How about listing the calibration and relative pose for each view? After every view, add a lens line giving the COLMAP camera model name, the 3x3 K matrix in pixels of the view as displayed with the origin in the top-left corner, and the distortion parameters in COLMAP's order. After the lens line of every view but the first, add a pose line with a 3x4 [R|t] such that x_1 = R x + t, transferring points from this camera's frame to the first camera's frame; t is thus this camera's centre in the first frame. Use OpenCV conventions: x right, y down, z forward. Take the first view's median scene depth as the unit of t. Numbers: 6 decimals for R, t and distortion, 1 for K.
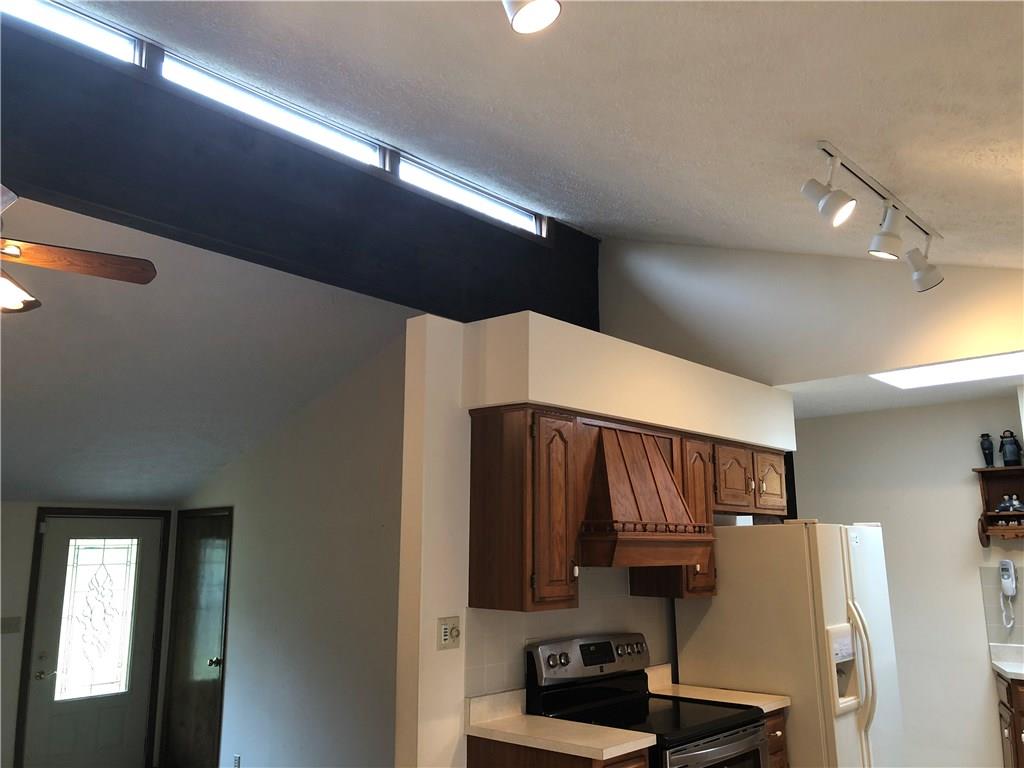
lens RADIAL K [[831.9, 0, 508.4], [0, 831.9, 379.4], [0, 0, 1]] dist [0.004734, 0.000976]
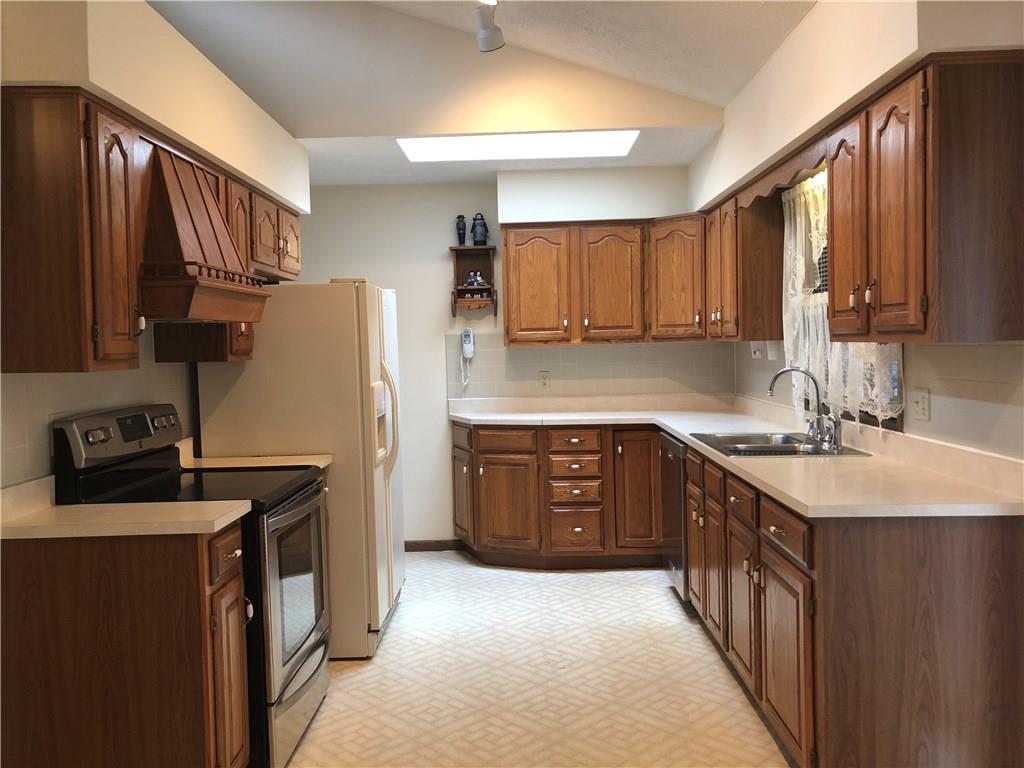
lens RADIAL K [[831.9, 0, 511.7], [0, 831.9, 384.2], [0, 0, 1]] dist [0.004734, 0.000976]
pose [[0.749569, -0.046025, 0.660324, -0.142134], [-0.117474, 0.972494, 0.201135, 0.068791], [-0.651418, -0.228336, 0.723545, 0.147951]]
